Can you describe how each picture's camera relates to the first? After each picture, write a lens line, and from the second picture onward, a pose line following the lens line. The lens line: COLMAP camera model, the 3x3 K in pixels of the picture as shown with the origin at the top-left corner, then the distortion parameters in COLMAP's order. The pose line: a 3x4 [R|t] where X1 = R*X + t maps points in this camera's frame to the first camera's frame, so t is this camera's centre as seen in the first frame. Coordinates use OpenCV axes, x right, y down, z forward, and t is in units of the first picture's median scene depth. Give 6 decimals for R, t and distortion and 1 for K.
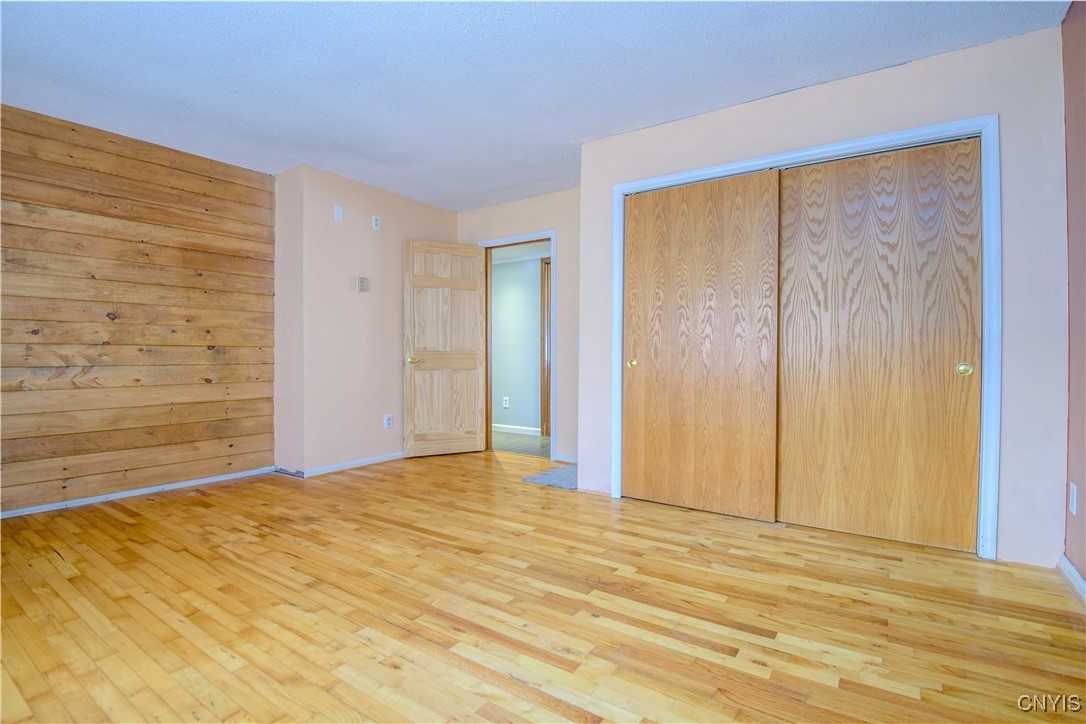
lens RADIAL K [[487.8, 0, 547.9], [0, 487.8, 345.3], [0, 0, 1]] dist [-0.011049, -0.014175]
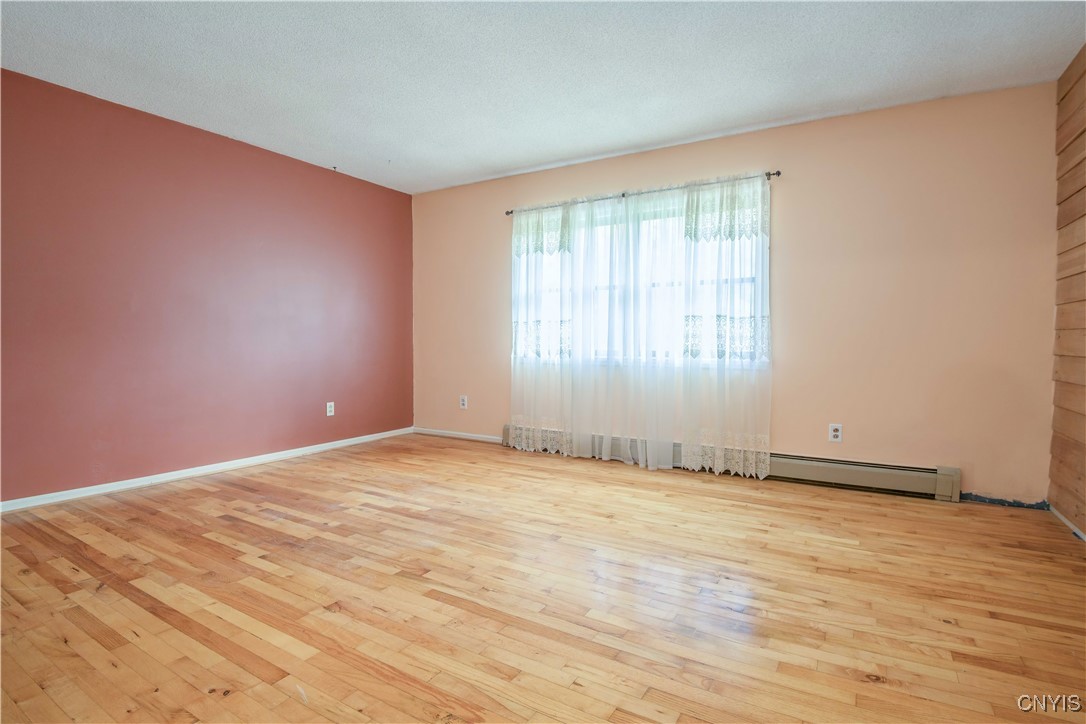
lens RADIAL K [[487.8, 0, 547.9], [0, 487.8, 345.3], [0, 0, 1]] dist [-0.011049, -0.014175]
pose [[-0.998117, -0.006052, -0.061034, -0.398721], [-0.005754, 0.999971, -0.005062, 0.045486], [0.061063, -0.004701, -0.998123, 2.172673]]
